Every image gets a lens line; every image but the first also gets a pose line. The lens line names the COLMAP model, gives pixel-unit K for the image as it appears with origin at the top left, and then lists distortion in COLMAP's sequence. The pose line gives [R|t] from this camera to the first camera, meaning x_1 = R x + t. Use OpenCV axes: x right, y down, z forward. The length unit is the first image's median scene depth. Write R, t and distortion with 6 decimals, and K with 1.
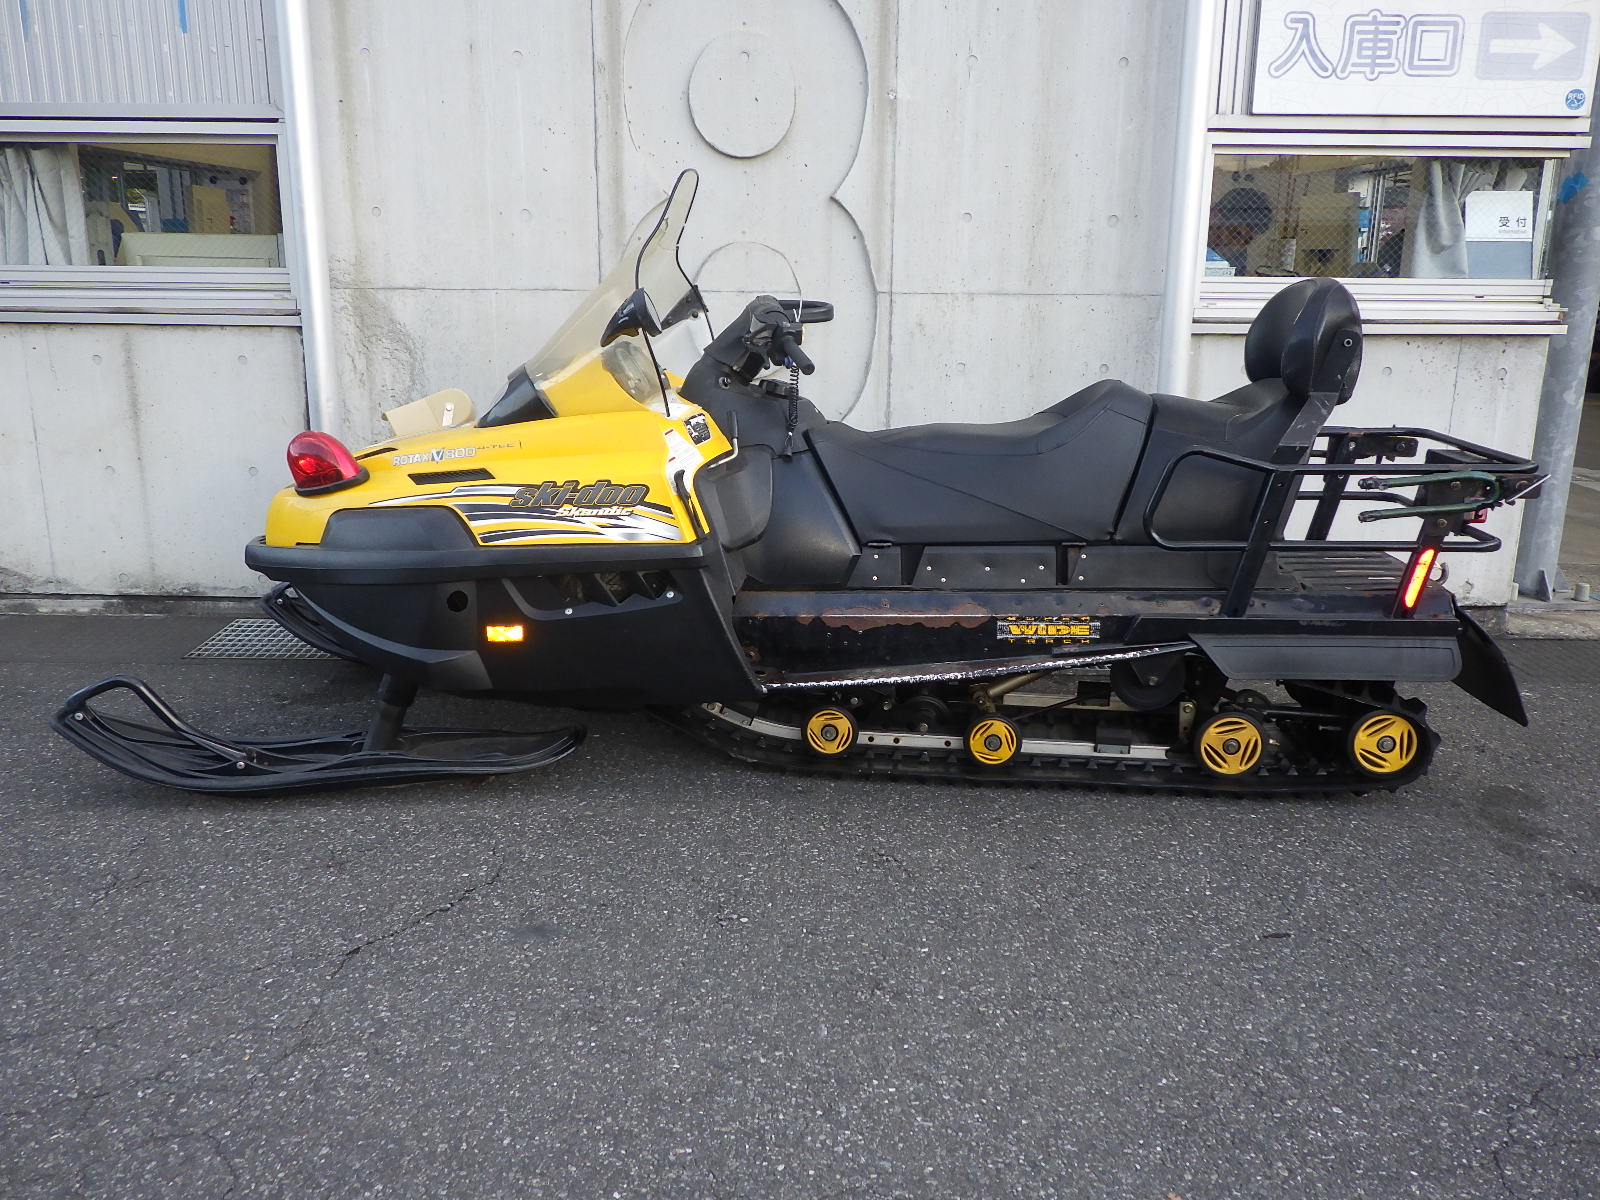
lens RADIAL K [[1304.6, 0, 799.7], [0, 1304.6, 599.1], [0, 0, 1]] dist [-0.007921, 0.001053]
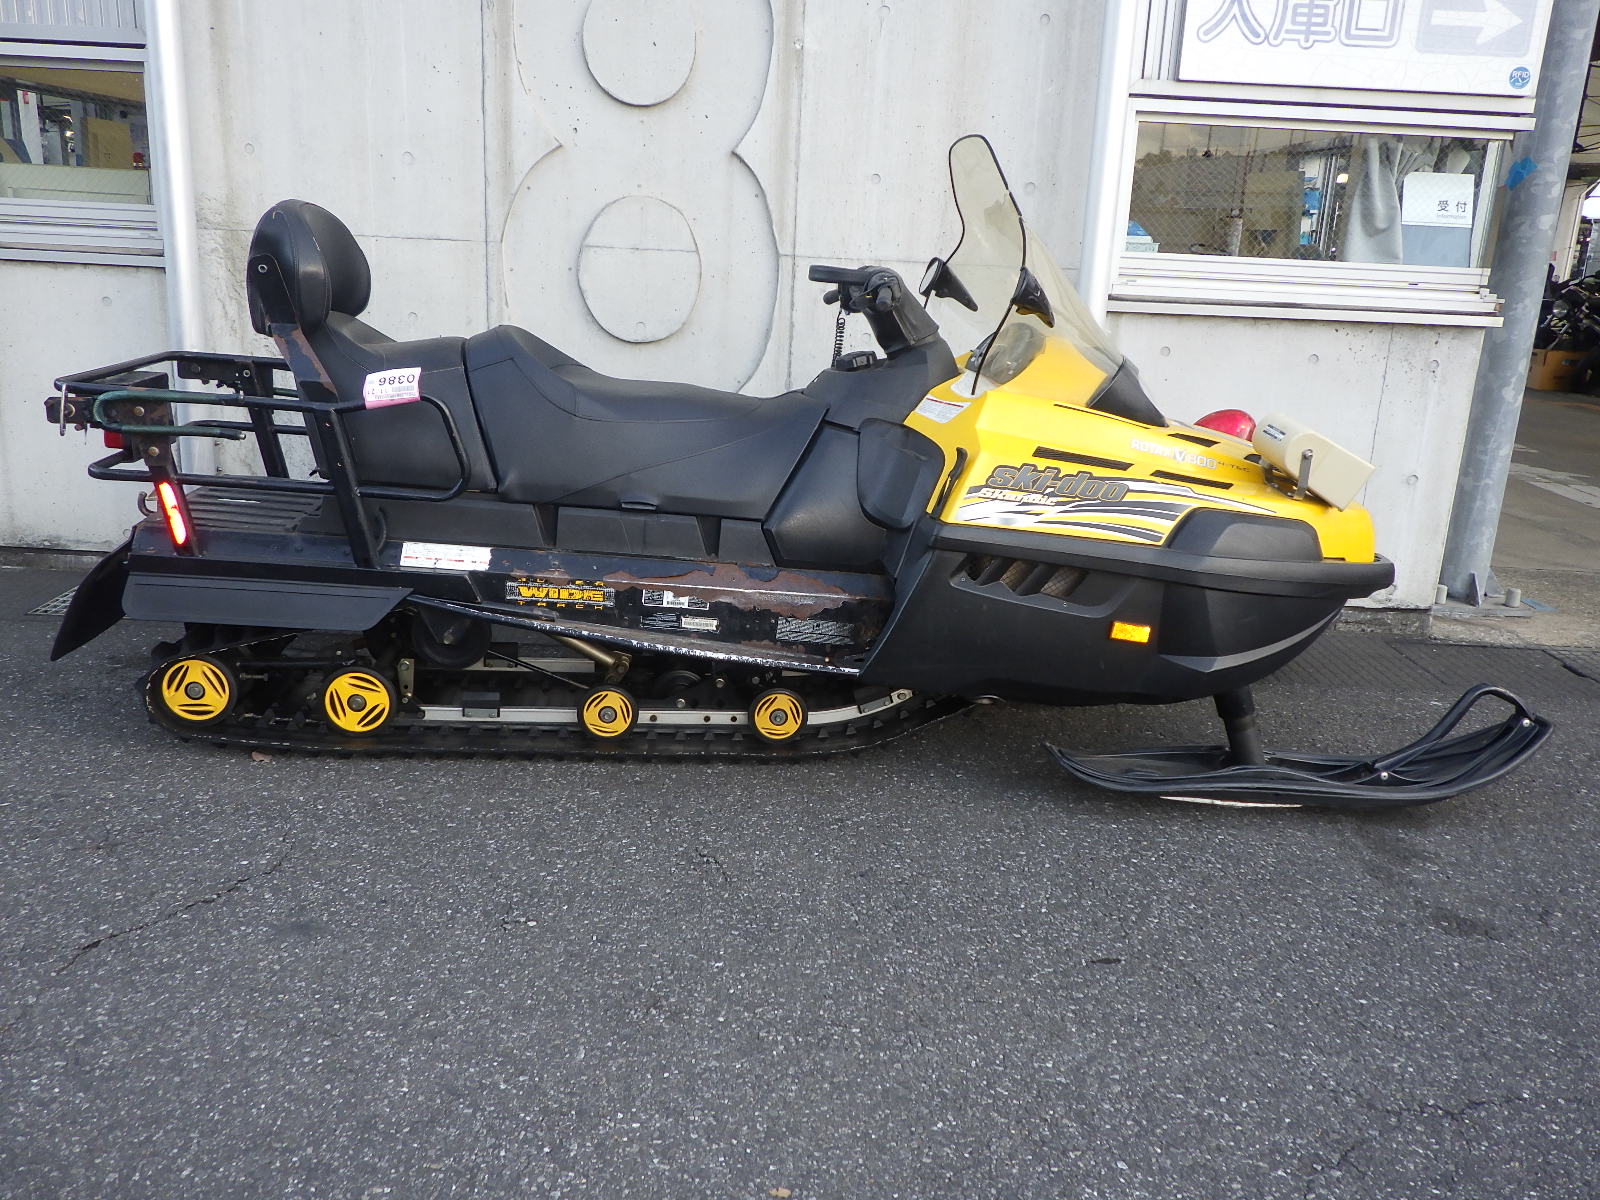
lens RADIAL K [[1304.6, 0, 799.4], [0, 1304.6, 600.9], [0, 0, 1]] dist [-0.007921, 0.001053]
pose [[0.999306, 0.036490, 0.007484, 0.112818], [-0.036648, 0.999082, 0.022196, -0.008340], [-0.006667, -0.022455, 0.999726, 0.069551]]
